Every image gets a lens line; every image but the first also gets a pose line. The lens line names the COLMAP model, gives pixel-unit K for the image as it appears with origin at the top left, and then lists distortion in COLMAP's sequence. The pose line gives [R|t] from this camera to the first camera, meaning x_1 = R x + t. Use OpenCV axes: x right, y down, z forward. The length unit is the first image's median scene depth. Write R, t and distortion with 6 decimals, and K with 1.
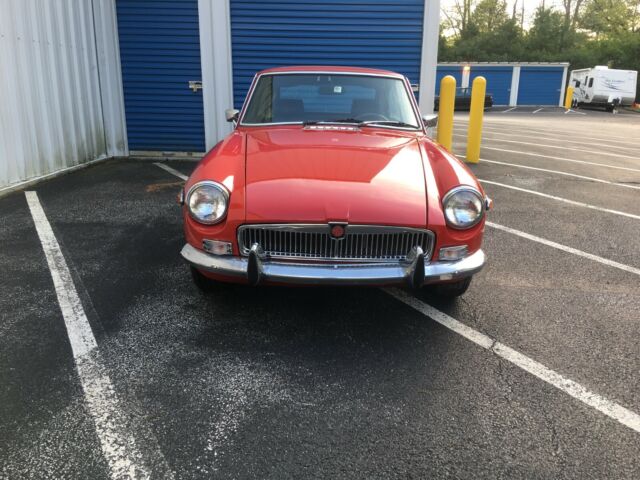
lens RADIAL K [[535.2, 0, 320.0], [0, 535.2, 240.0], [0, 0, 1]] dist [0.094947, -0.147004]
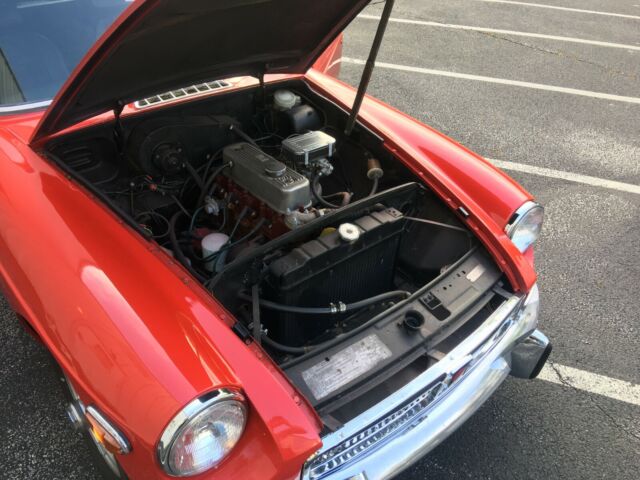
lens RADIAL K [[535.2, 0, 320.0], [0, 535.2, 240.0], [0, 0, 1]] dist [0.094947, -0.147004]
pose [[0.769796, -0.378718, 0.513796, -0.236534], [0.171886, 0.898219, 0.404546, -0.296995], [-0.614710, -0.223104, 0.756542, 0.499758]]
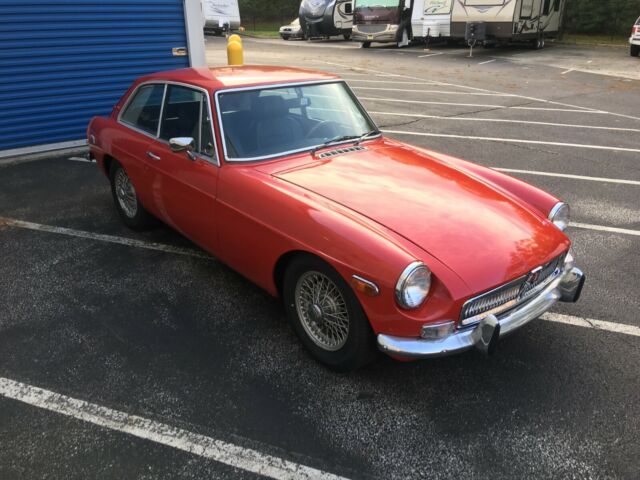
lens RADIAL K [[535.2, 0, 320.0], [0, 535.2, 240.0], [0, 0, 1]] dist [0.094947, -0.147004]
pose [[0.770943, -0.268121, 0.577719, -0.647872], [0.190340, 0.962610, 0.192749, -0.271886], [-0.607798, -0.038635, 0.793151, 0.303116]]
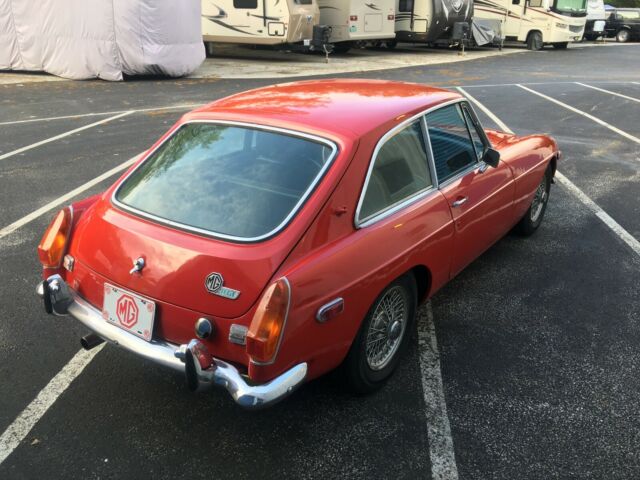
lens RADIAL K [[535.2, 0, 320.0], [0, 535.2, 240.0], [0, 0, 1]] dist [0.094947, -0.147004]
pose [[-0.800403, -0.215702, 0.559310, -0.543319], [0.176786, 0.806589, 0.564058, -0.763750], [-0.572801, 0.550352, -0.607463, 2.095696]]
